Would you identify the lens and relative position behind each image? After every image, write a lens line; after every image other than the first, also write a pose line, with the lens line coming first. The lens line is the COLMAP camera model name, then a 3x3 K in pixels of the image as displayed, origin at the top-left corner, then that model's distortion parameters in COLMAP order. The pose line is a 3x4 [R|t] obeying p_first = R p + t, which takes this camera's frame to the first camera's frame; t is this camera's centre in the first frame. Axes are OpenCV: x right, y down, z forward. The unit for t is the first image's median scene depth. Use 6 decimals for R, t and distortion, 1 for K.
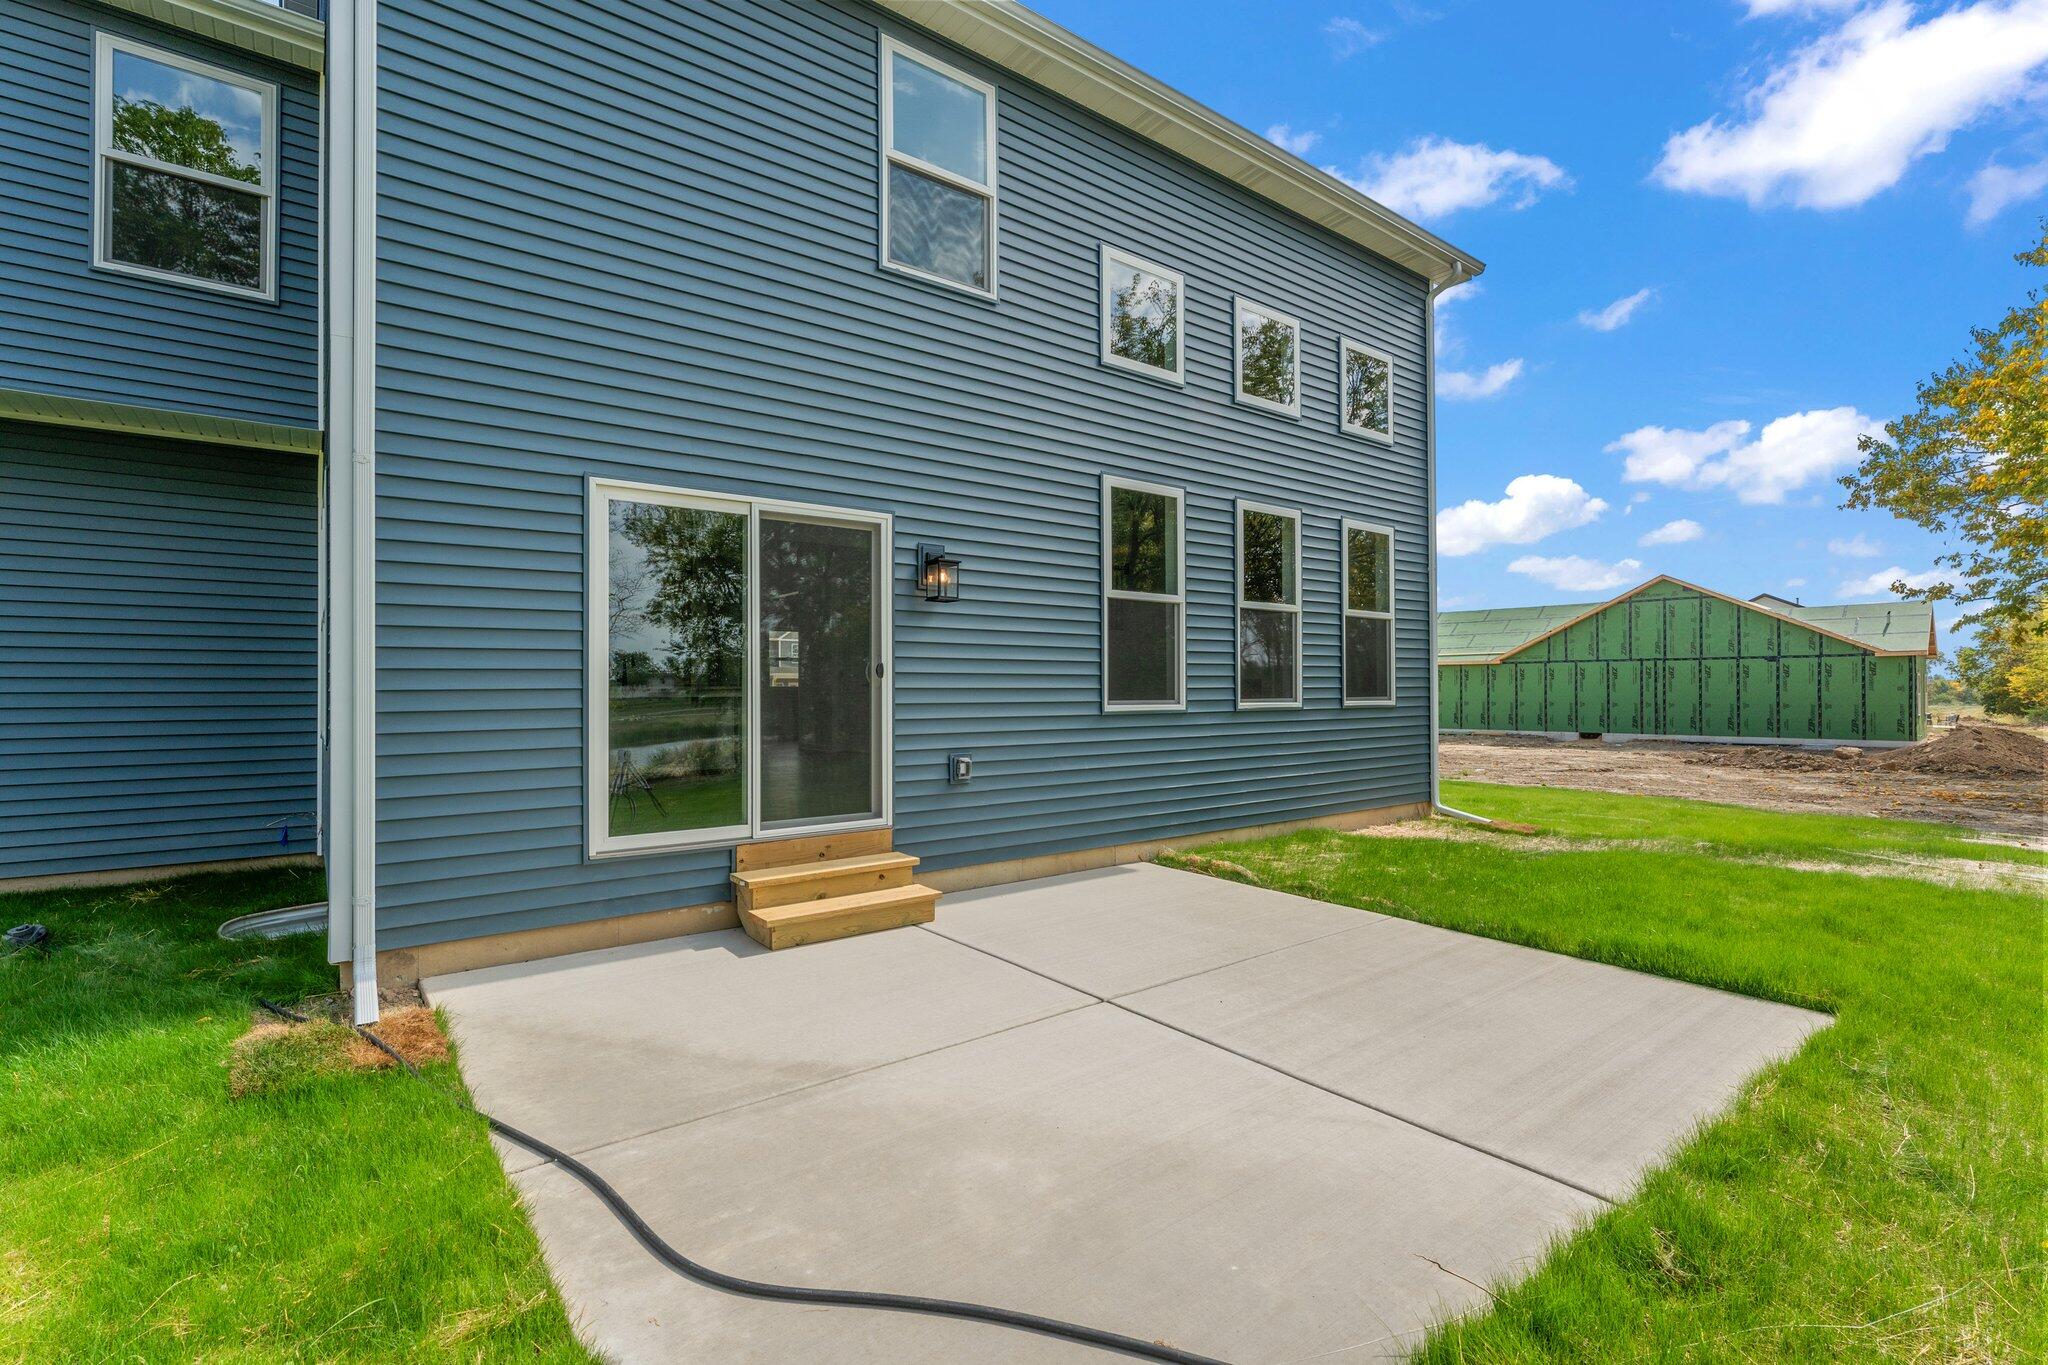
lens RADIAL K [[978.9, 0, 1004.8], [0, 978.9, 676.8], [0, 0, 1]] dist [-0.006913, -0.000566]
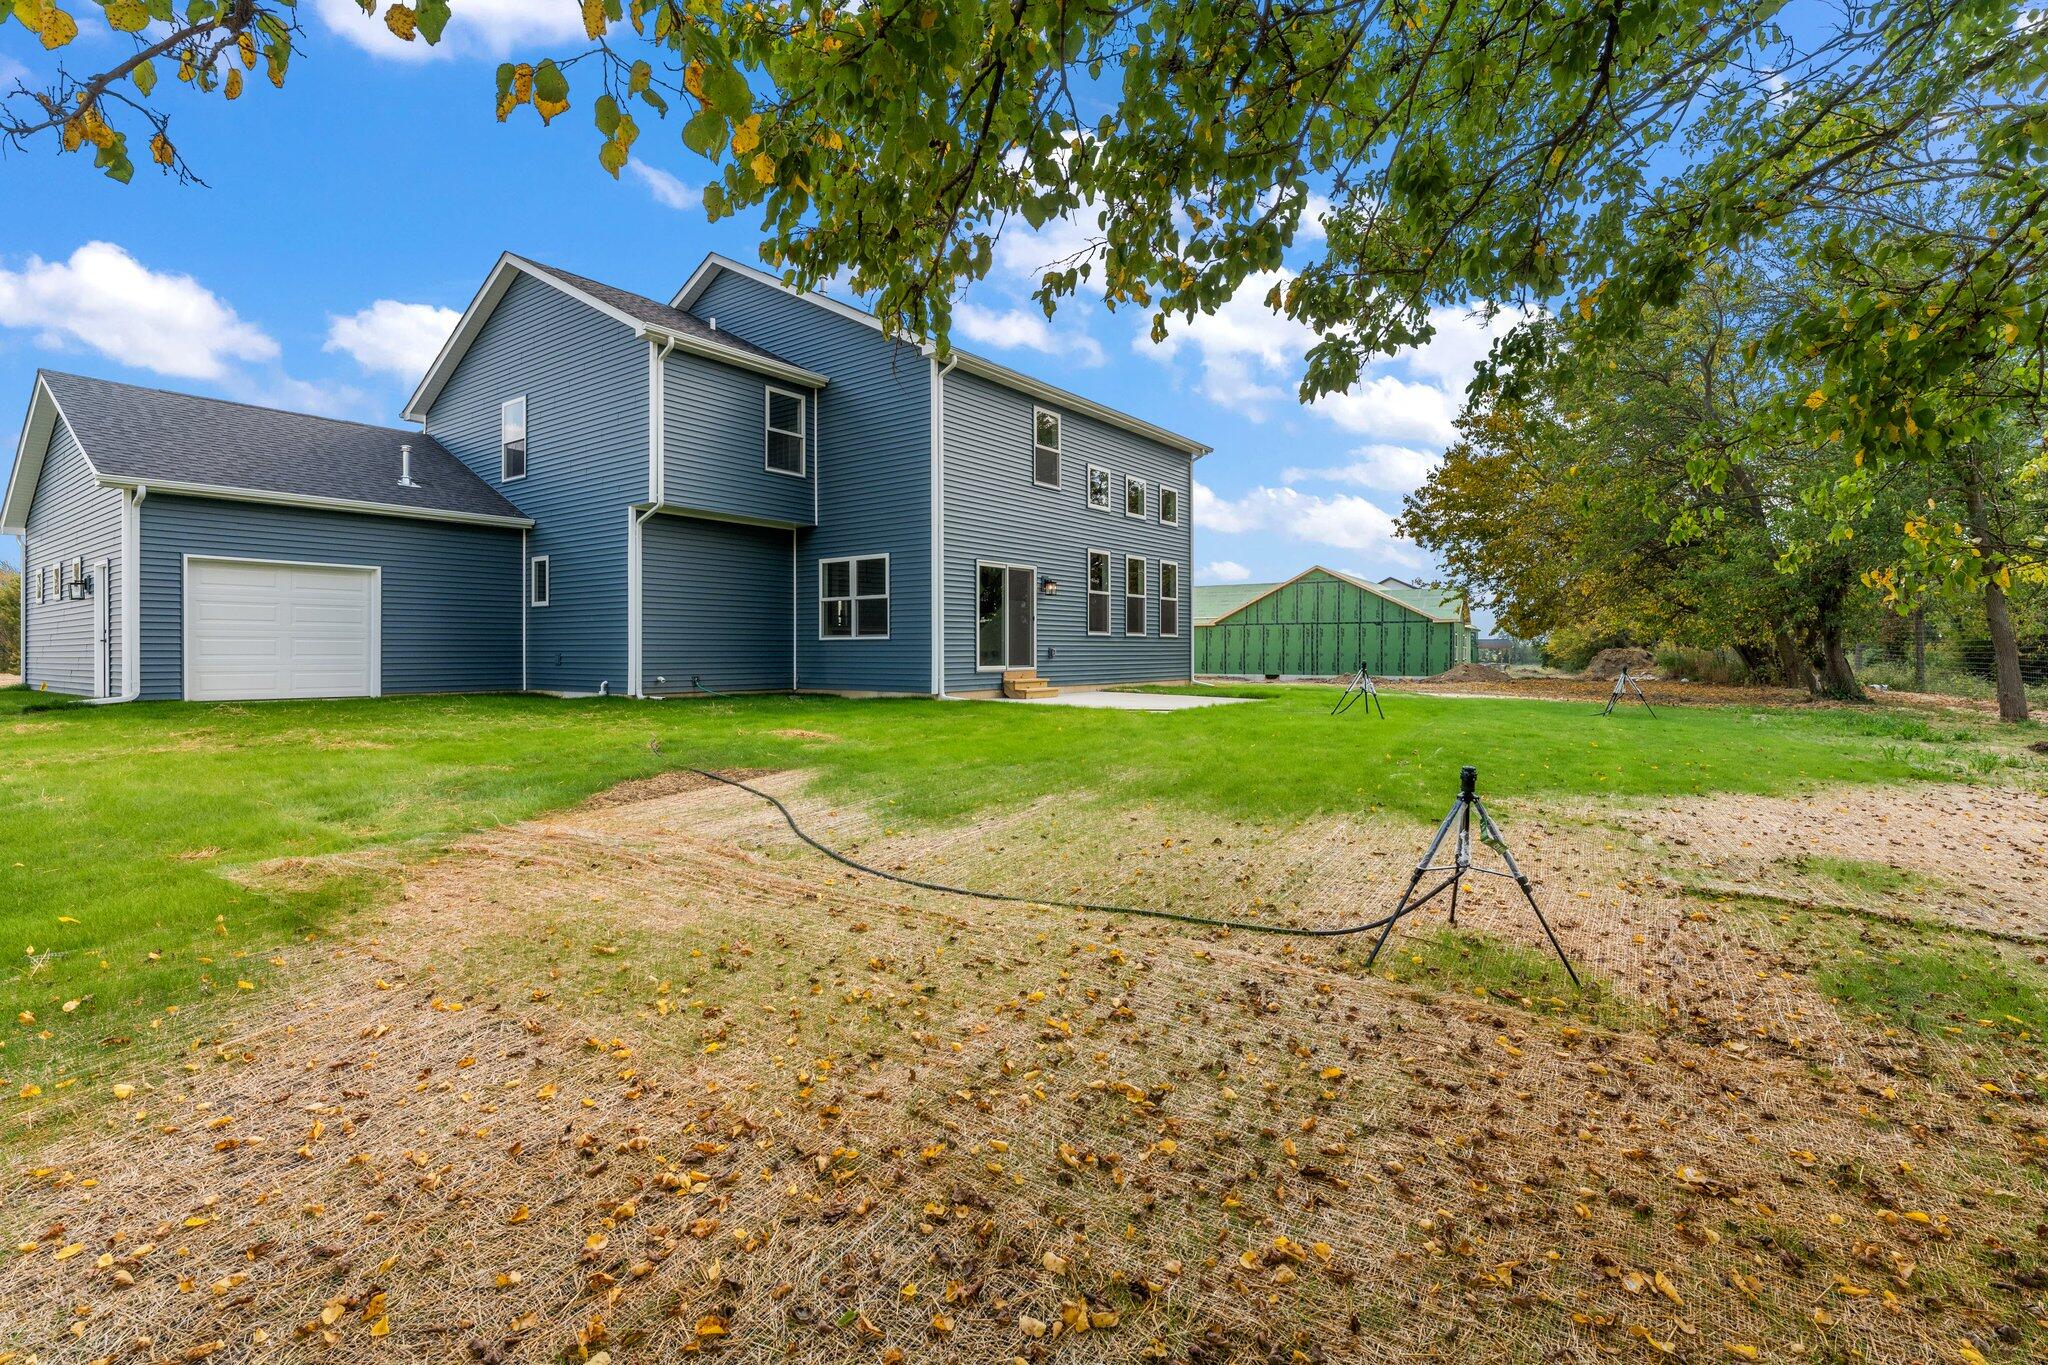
lens RADIAL K [[978.9, 0, 1033.0], [0, 978.9, 646.5], [0, 0, 1]] dist [-0.006913, -0.000566]
pose [[0.958839, 0.001917, 0.283944, -0.274279], [-0.003771, 0.999975, 0.005984, 0.017486], [-0.283925, -0.006809, 0.958822, -0.526960]]
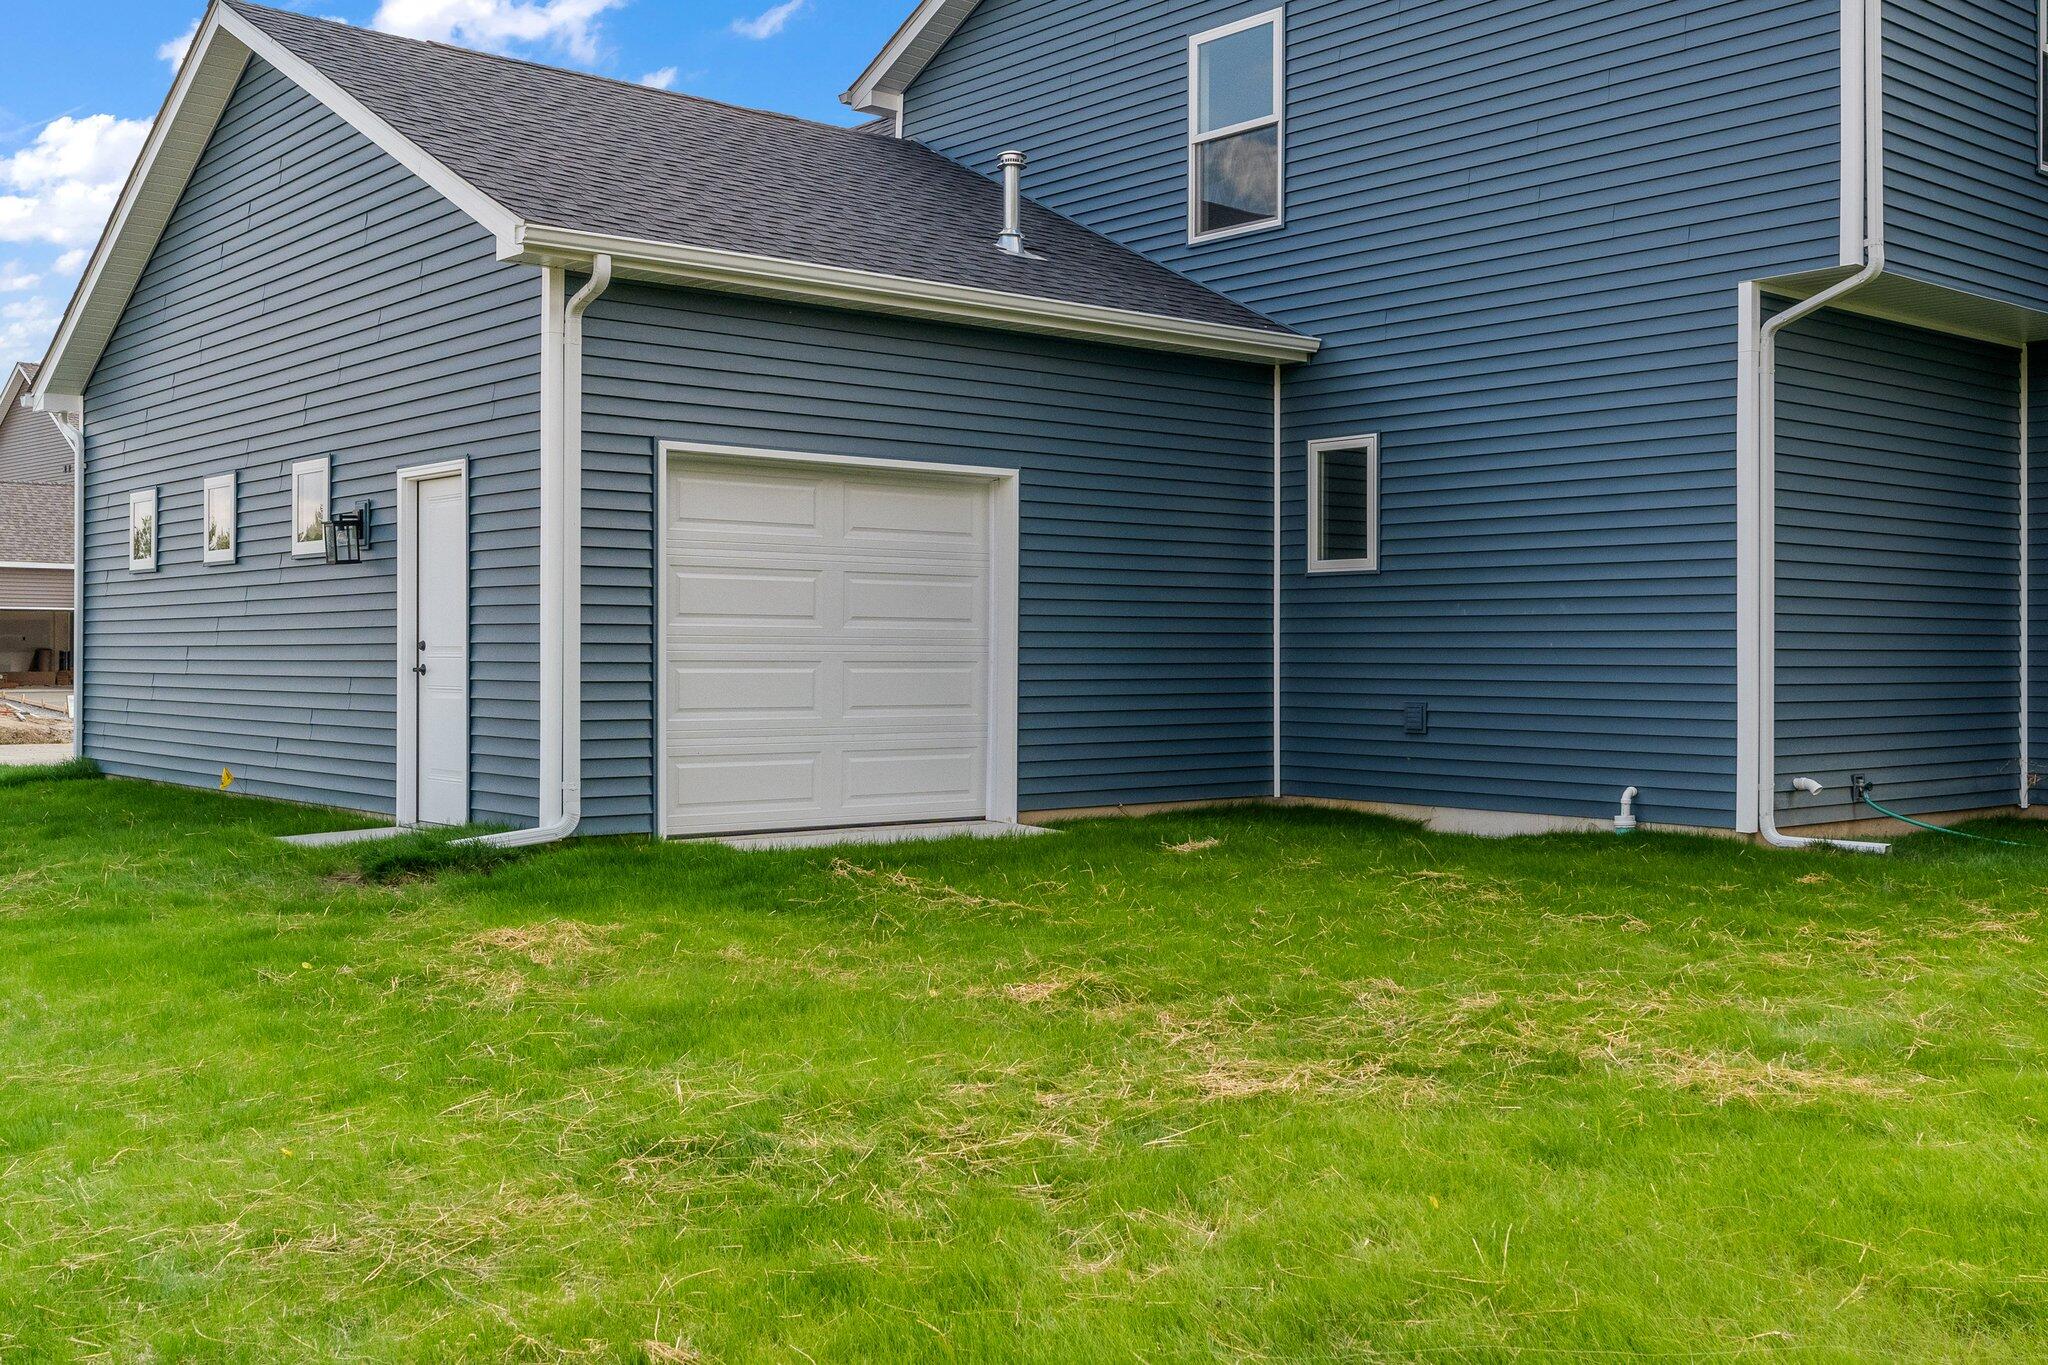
lens RADIAL K [[2157.6, 0, 1028.5], [0, 2157.6, 610.8], [0, 0, 1]] dist [0.013522, 0.000000]
pose [[0.998409, 0.005023, 0.056170, -0.561688], [-0.004596, 0.999960, -0.007736, 0.008000], [-0.056207, 0.007465, 0.998391, -0.289708]]
